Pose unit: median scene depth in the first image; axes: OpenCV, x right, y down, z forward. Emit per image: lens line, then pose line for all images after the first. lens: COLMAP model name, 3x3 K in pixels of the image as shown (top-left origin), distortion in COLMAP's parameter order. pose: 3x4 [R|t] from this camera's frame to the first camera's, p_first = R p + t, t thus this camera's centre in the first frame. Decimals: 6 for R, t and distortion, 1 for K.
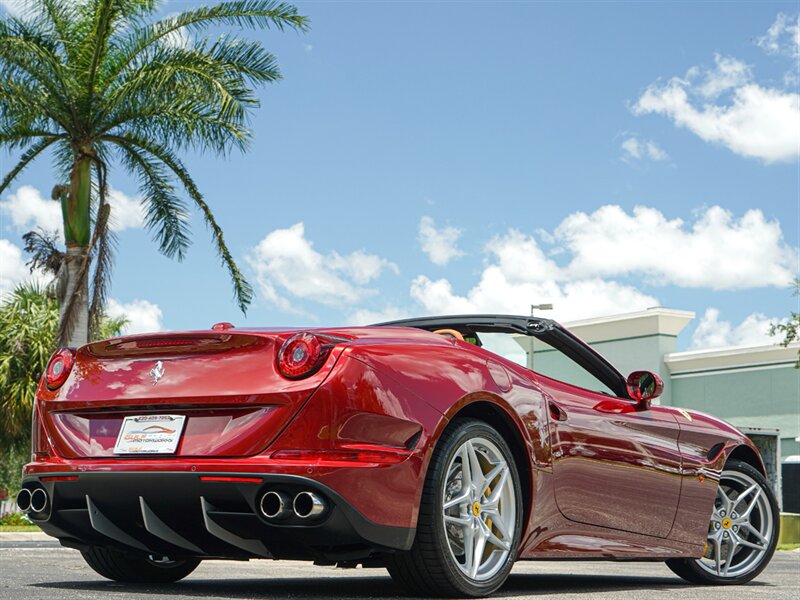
lens RADIAL K [[1637.4, 0, 404.9], [0, 1637.4, 295.1], [0, 0, 1]] dist [-0.016279, 0.000000]
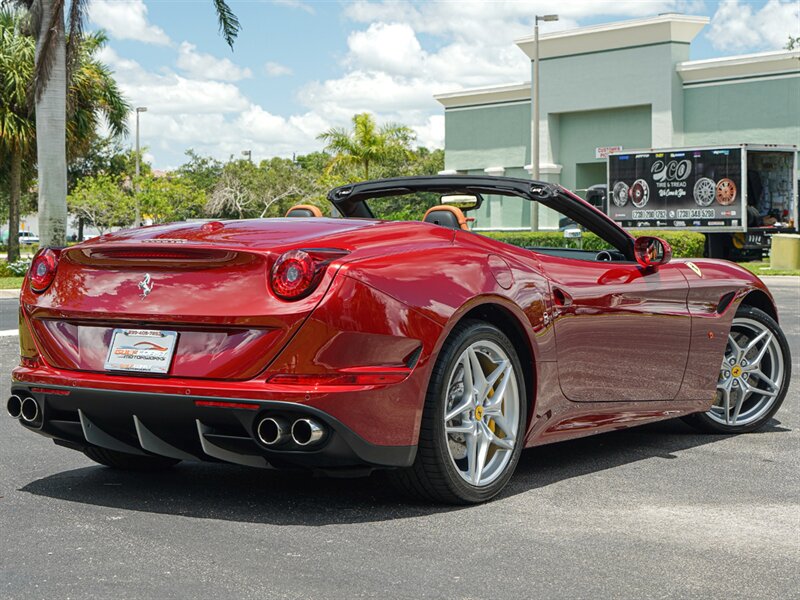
lens RADIAL K [[1719.1, 0, 409.0], [0, 1719.1, 291.6], [0, 0, 1]] dist [-0.013585, 0.000000]
pose [[0.999817, -0.019101, 0.001231, 0.002021], [0.018584, 0.984126, 0.176494, -0.118277], [-0.004583, -0.176439, 0.984301, 0.003945]]
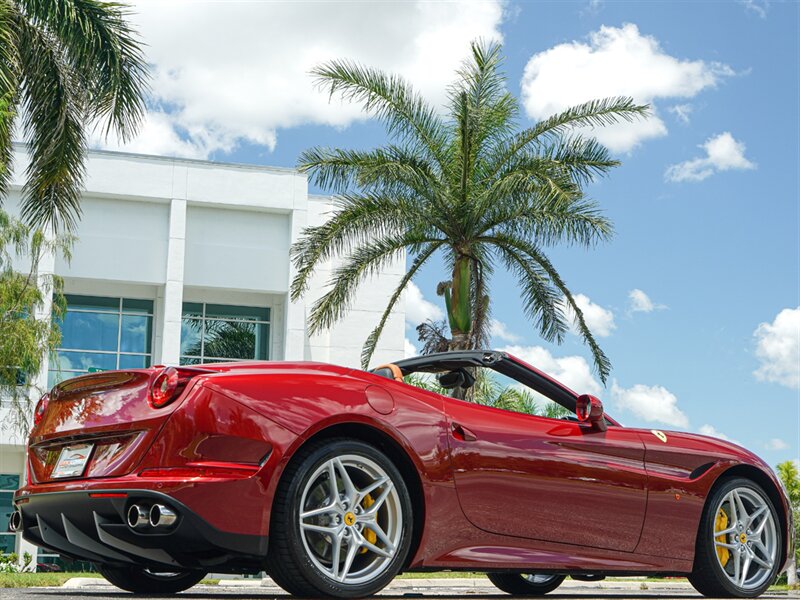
lens RADIAL K [[1432.9, 0, 406.9], [0, 1432.9, 304.3], [0, 0, 1]] dist [0.009018, 0.000000]
pose [[0.951761, -0.064738, -0.299934, 0.370735], [0.050012, 0.997148, -0.056527, 0.040109], [0.302738, 0.038799, 0.952284, 0.073344]]
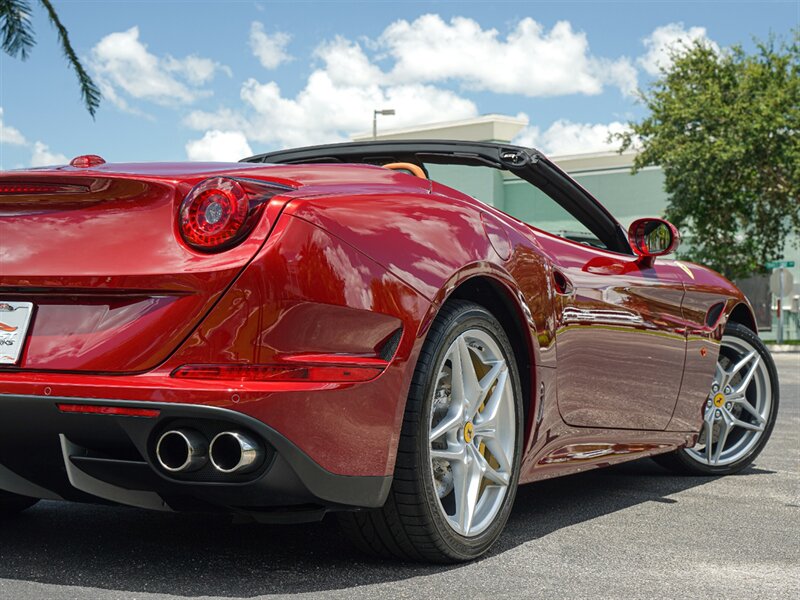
lens RADIAL K [[1511.9, 0, 418.3], [0, 1511.9, 320.5], [0, 0, 1]] dist [-0.015198, 0.000000]
pose [[0.993284, -0.002726, 0.115669, -0.048837], [-0.014113, 0.989403, 0.144505, -0.007127], [-0.114838, -0.145167, 0.982720, 0.372704]]
